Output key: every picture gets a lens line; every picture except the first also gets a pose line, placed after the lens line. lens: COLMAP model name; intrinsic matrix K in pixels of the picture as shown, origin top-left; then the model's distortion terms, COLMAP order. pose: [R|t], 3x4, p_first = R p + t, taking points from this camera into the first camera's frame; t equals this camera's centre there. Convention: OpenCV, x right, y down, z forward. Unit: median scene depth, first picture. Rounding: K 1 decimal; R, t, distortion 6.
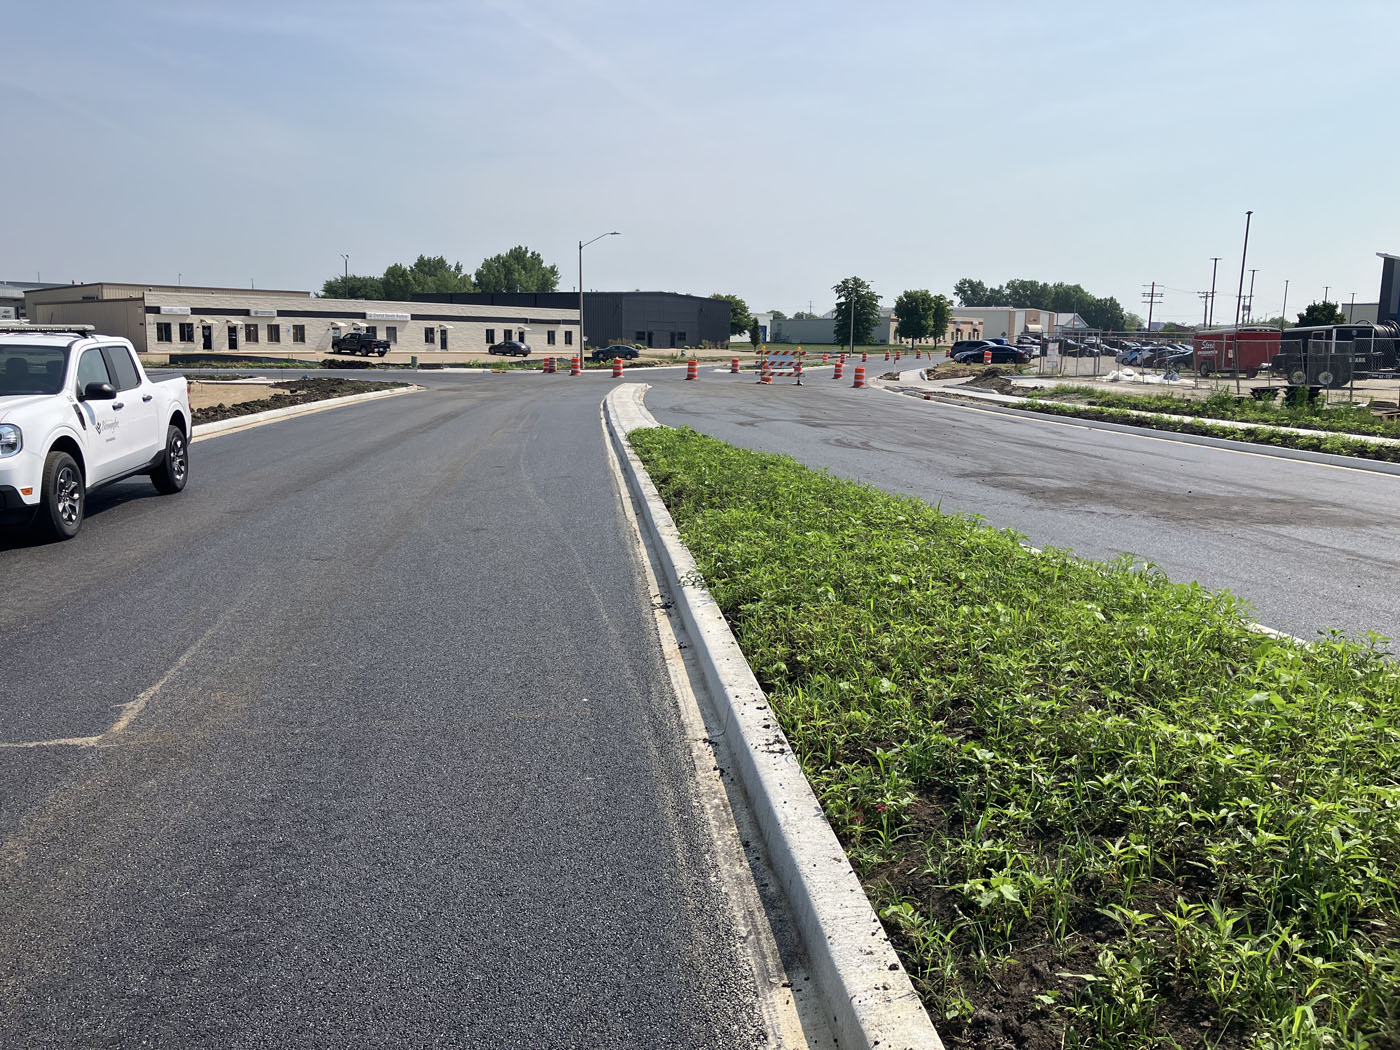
lens RADIAL K [[1147.6, 0, 706.6], [0, 1147.6, 531.9], [0, 0, 1]] dist [0.006632, 0.000287]
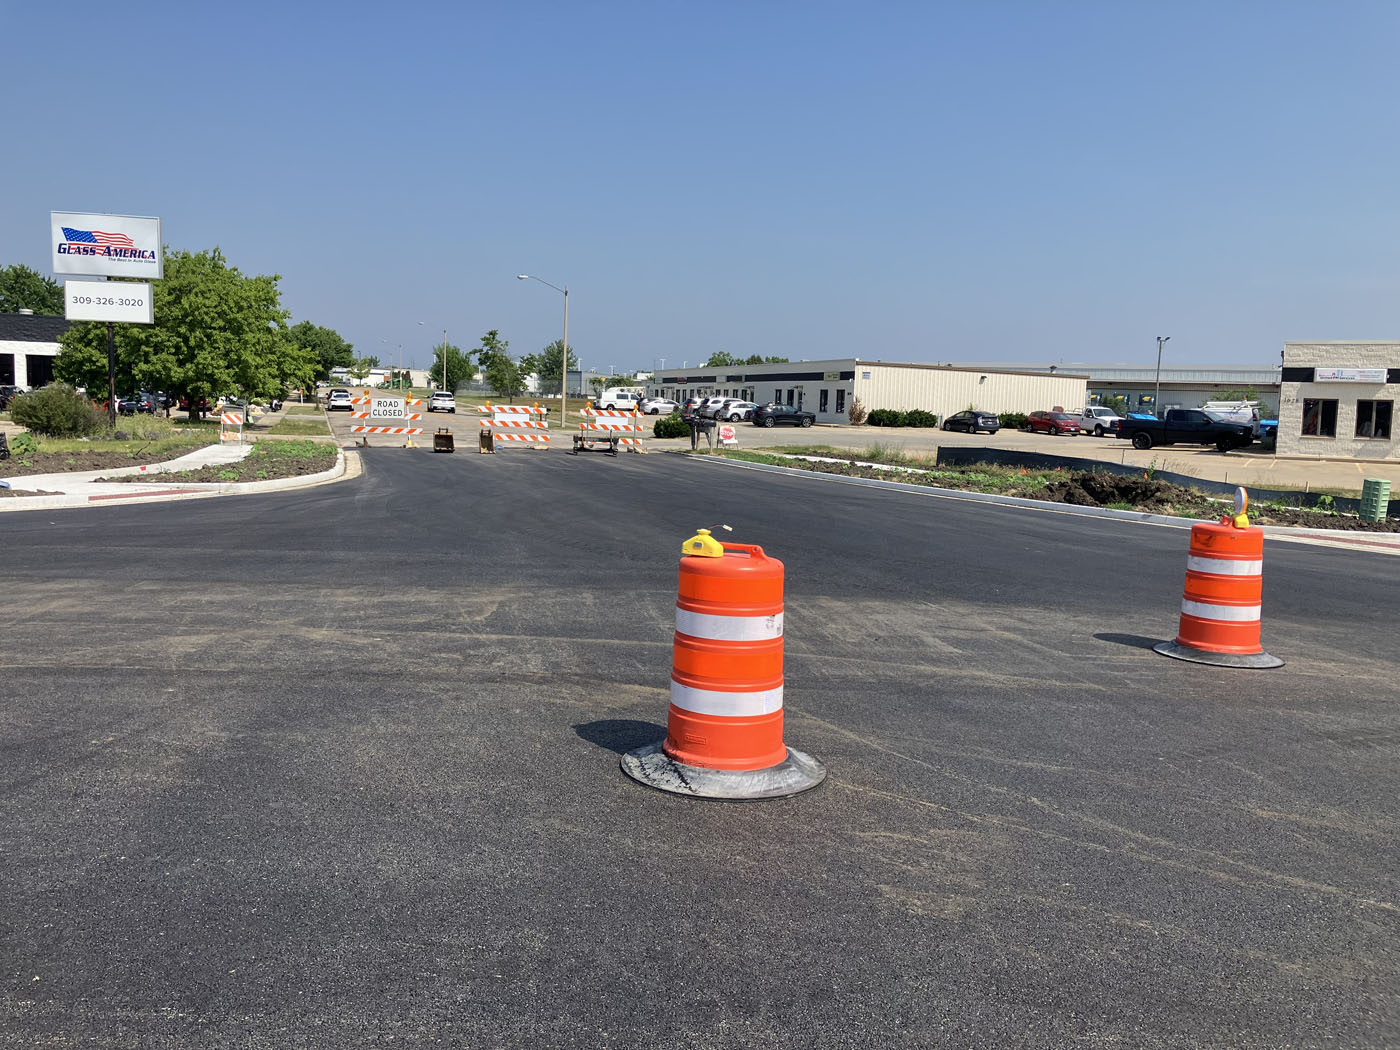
lens RADIAL K [[1126.4, 0, 699.0], [0, 1126.4, 500.6], [0, 0, 1]] dist [0.084915, -0.095023]
pose [[0.132369, 0.072244, -0.988564, 0.001159], [-0.195001, 0.979748, 0.045489, -0.067050], [0.971830, 0.186750, 0.143776, 0.418317]]
